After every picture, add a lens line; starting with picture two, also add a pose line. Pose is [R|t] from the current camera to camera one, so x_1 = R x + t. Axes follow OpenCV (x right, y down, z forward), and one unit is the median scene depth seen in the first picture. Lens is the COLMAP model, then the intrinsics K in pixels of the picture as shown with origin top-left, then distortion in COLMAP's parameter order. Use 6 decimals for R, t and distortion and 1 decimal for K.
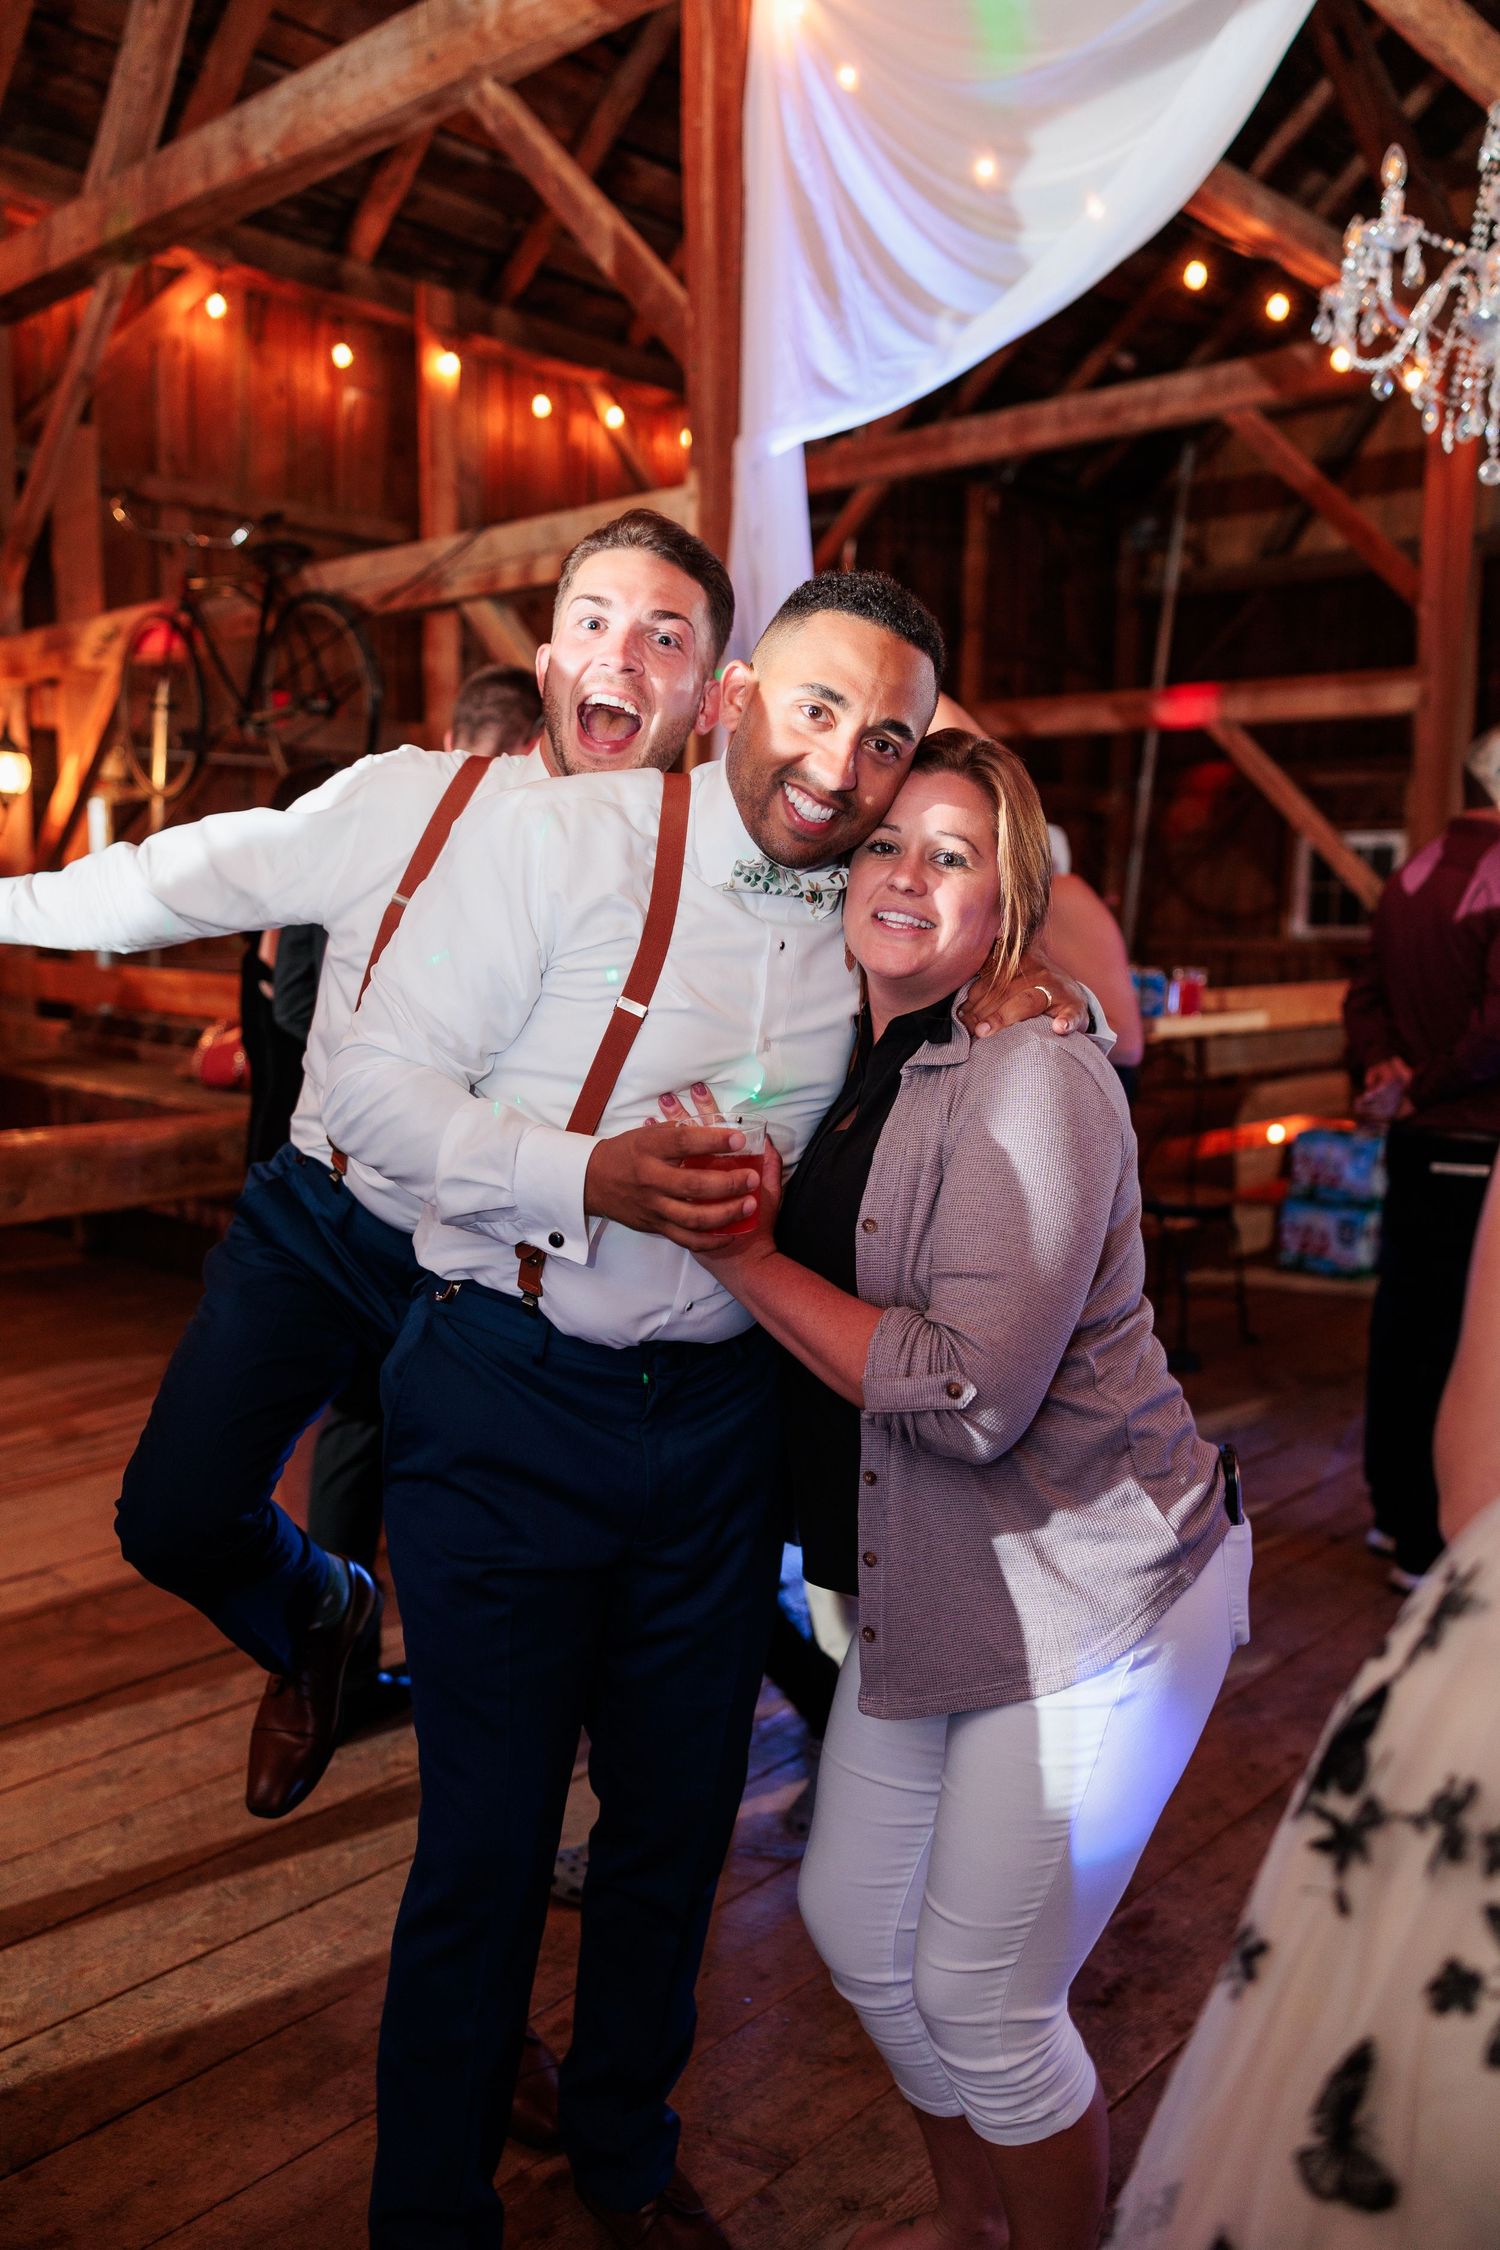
lens RADIAL K [[1758.9, 0, 756.7], [0, 1758.9, 1127.9], [0, 0, 1]] dist [-0.003719, 0.003771]
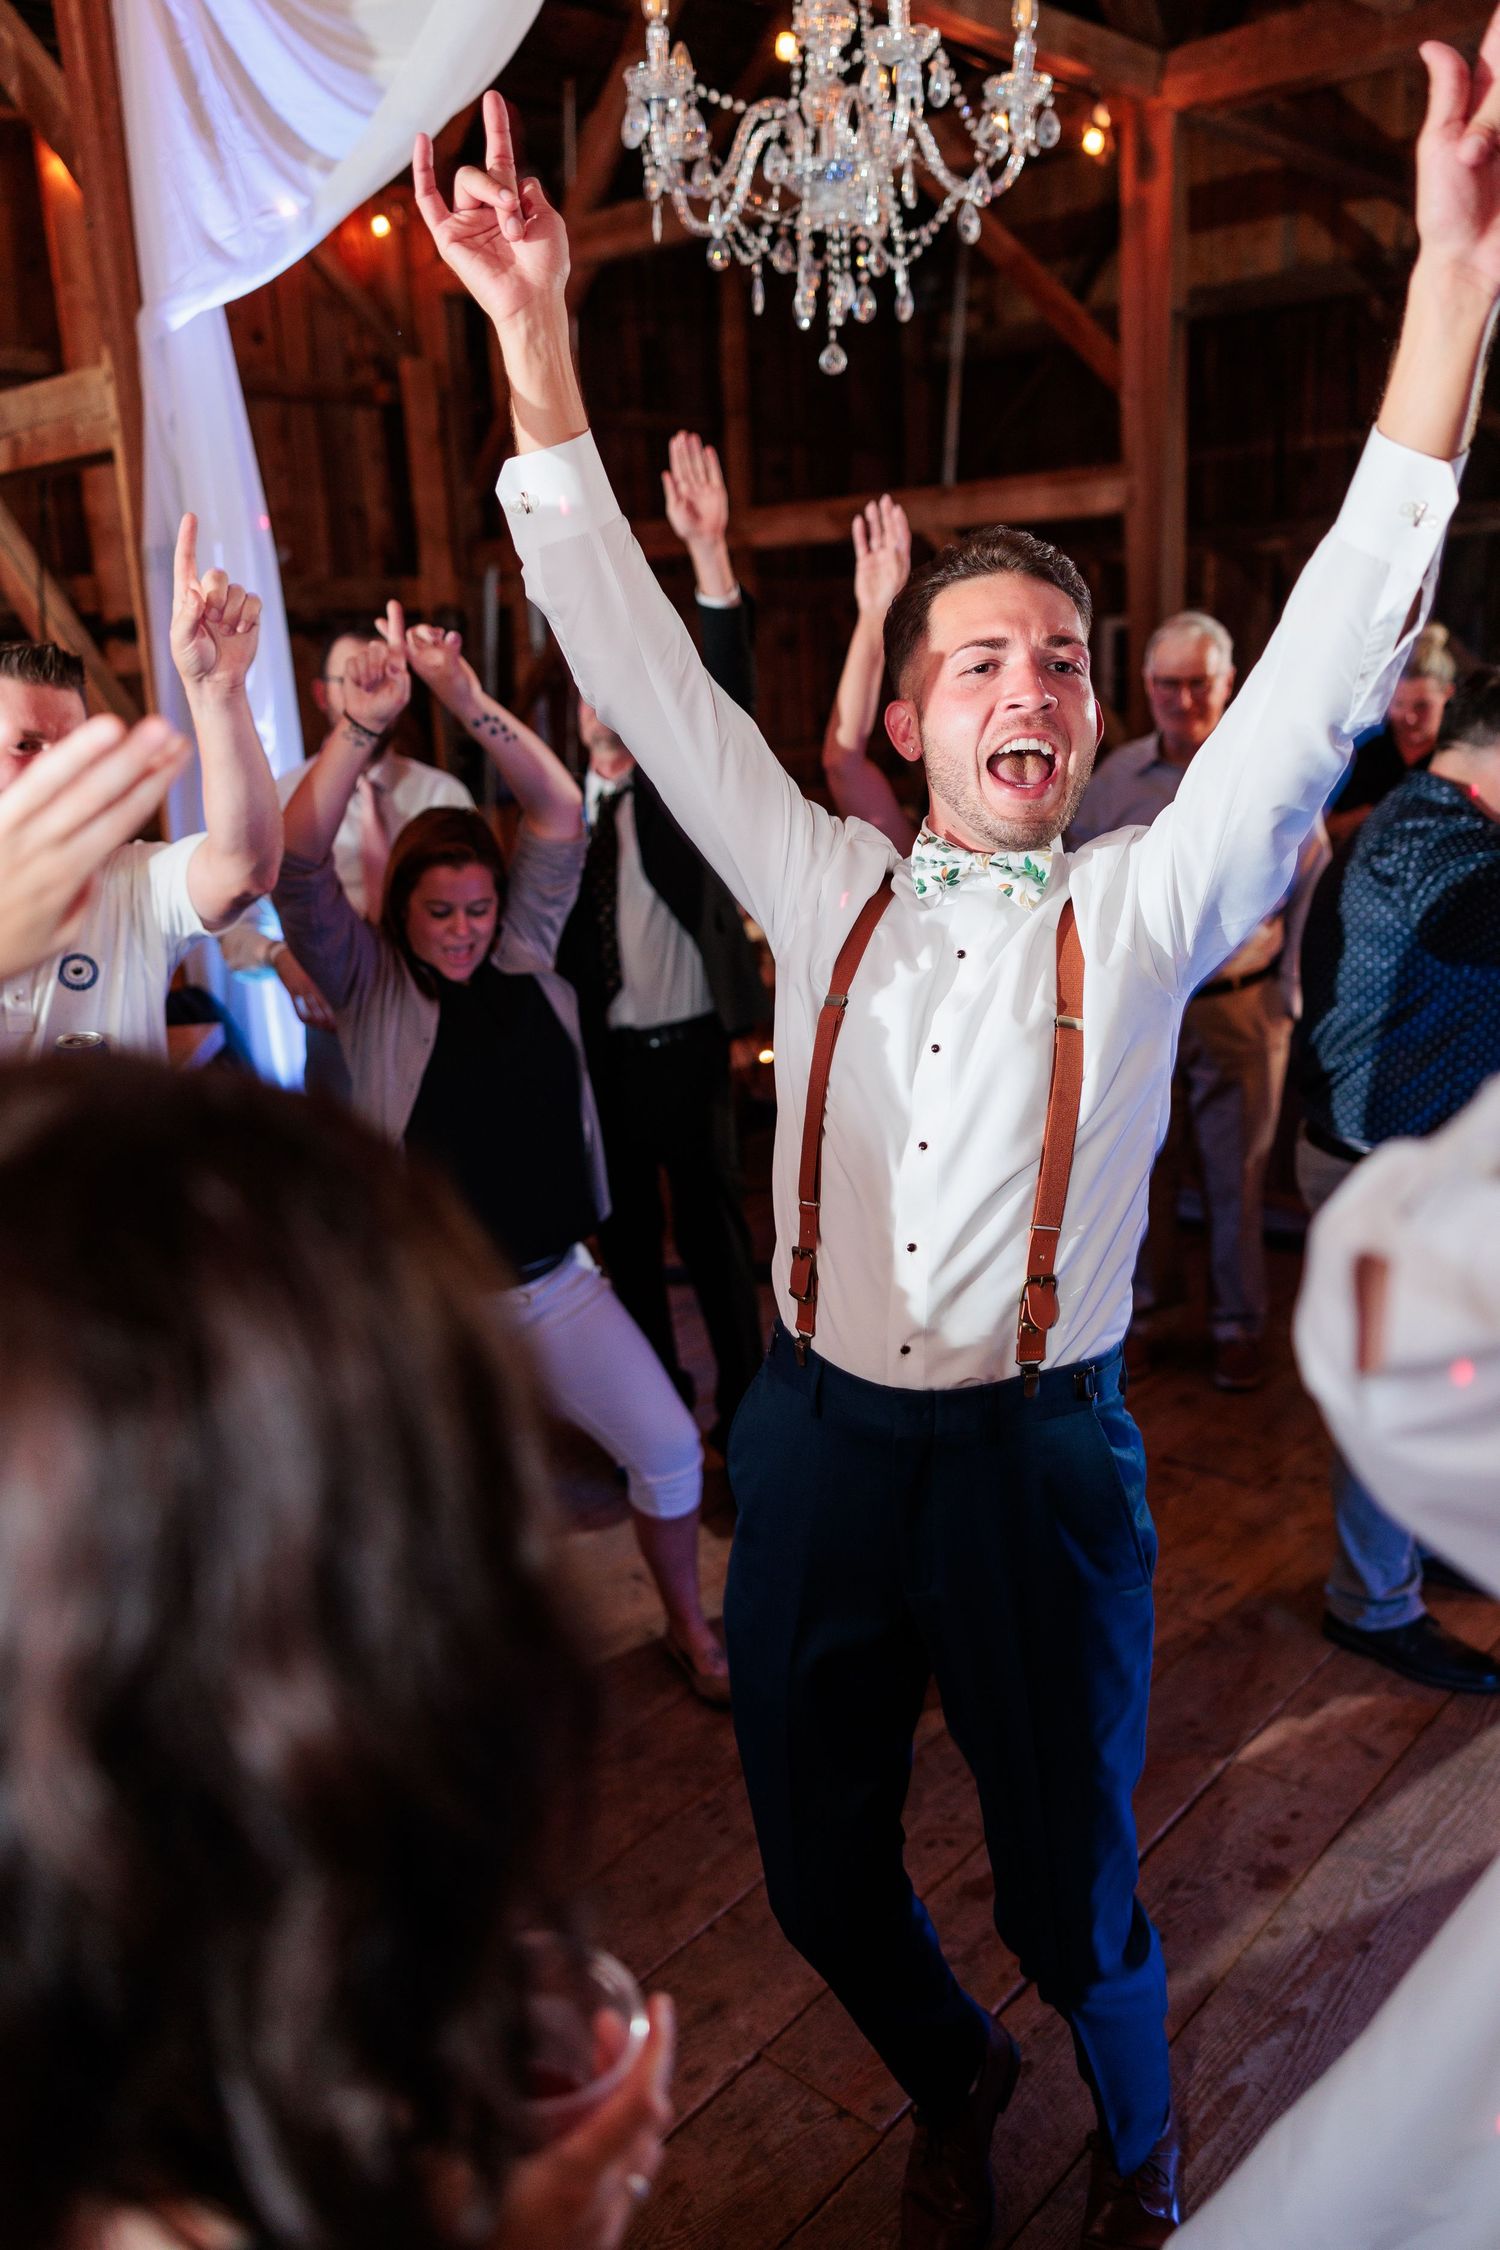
lens RADIAL K [[1758.9, 0, 747.0], [0, 1758.9, 1113.7], [0, 0, 1]] dist [-0.003719, 0.003771]
pose [[0.997973, -0.061820, 0.015126, 0.160247], [0.059474, 0.990477, 0.124171, -0.055931], [-0.022659, -0.123020, 0.992145, 0.051601]]
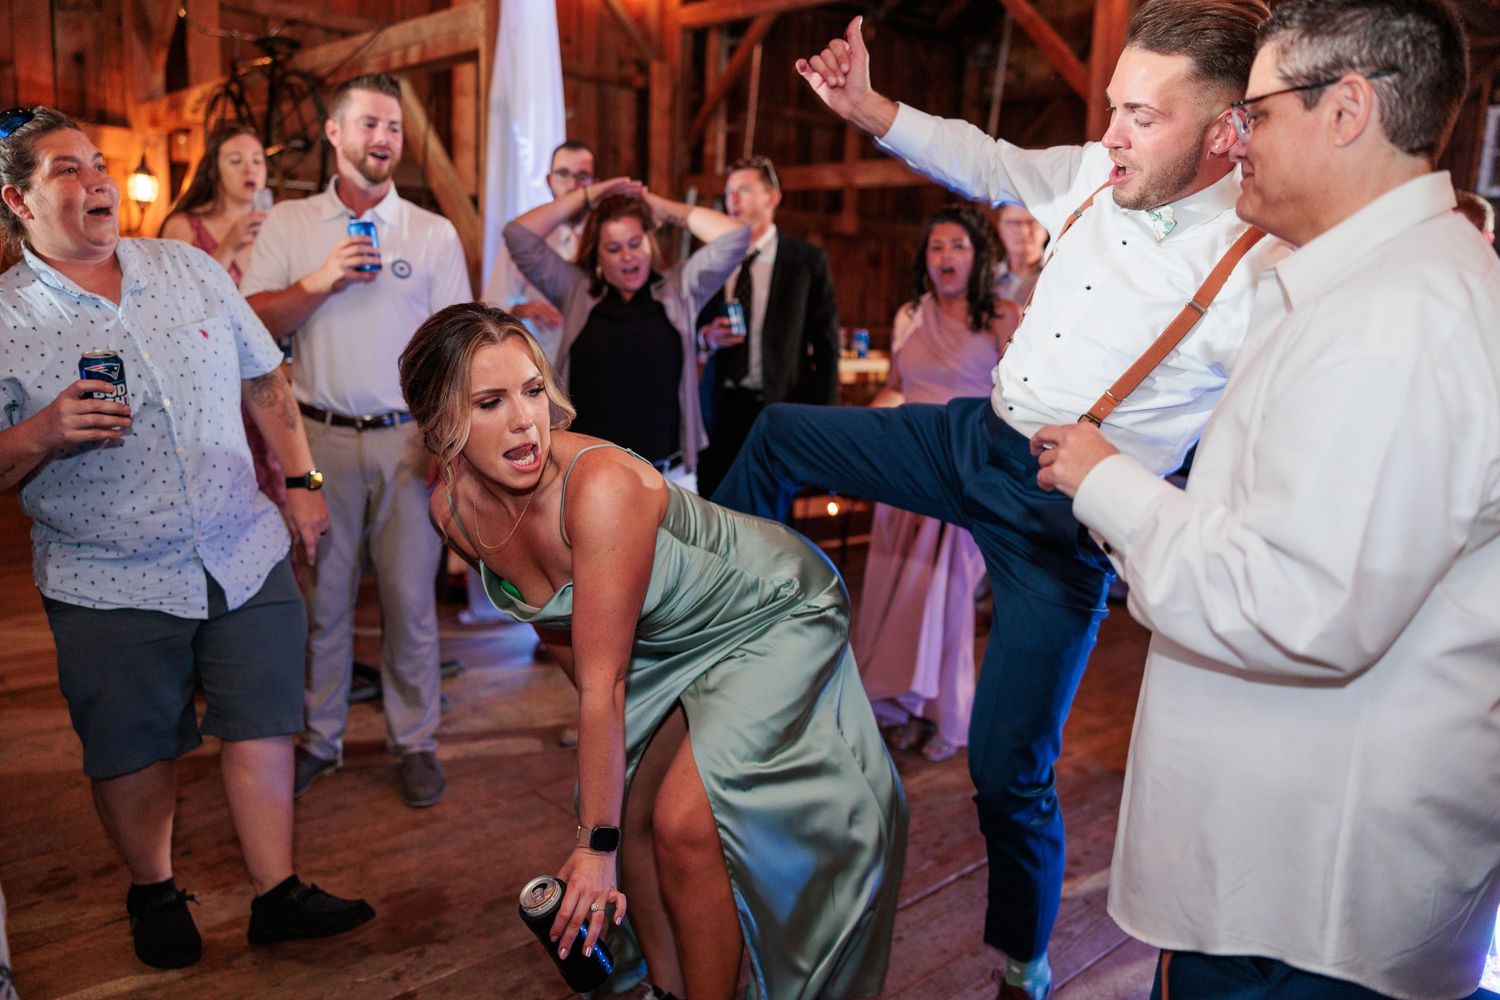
lens RADIAL K [[1172.6, 0, 760.3], [0, 1172.6, 494.8], [0, 0, 1]] dist [-0.003719, 0.003771]
pose [[0.998262, 0.037833, -0.045190, 0.174340], [-0.036548, 0.998913, 0.028926, 0.017621], [0.046235, -0.027224, 0.998560, -0.010819]]
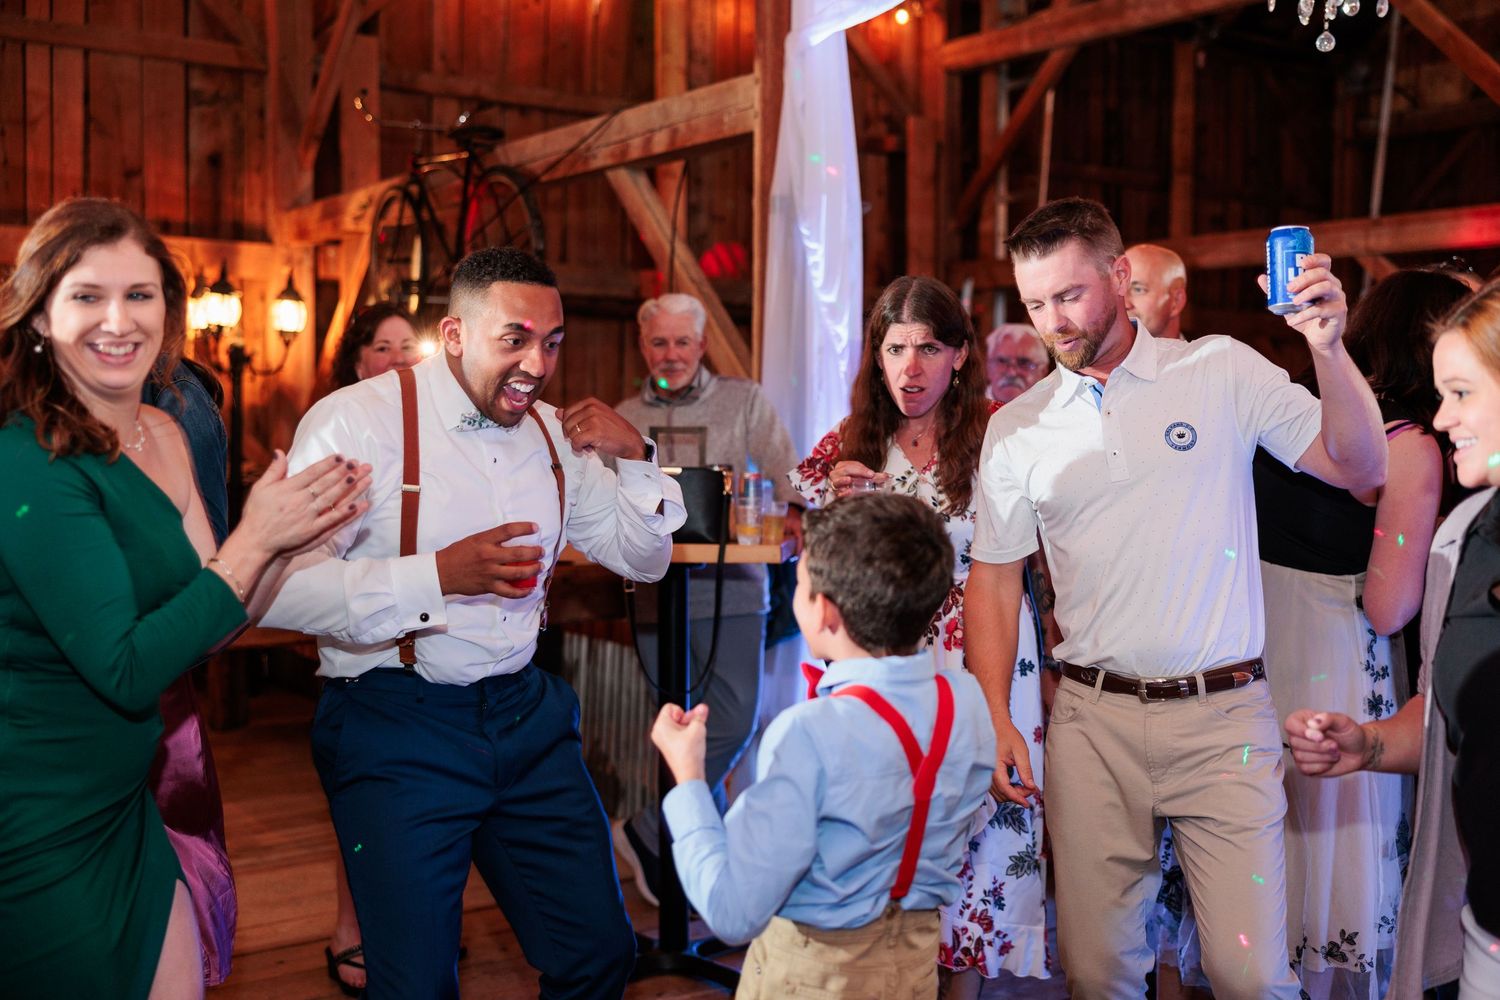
lens RADIAL K [[1669.1, 0, 769.4], [0, 1669.1, 491.5], [0, 0, 1]] dist [0.011502, 0.000000]
pose [[0.981468, 0.004001, -0.191584, 0.125947], [-0.021483, 0.995777, -0.089260, 0.015831], [0.190418, 0.091722, 0.977409, -0.061256]]
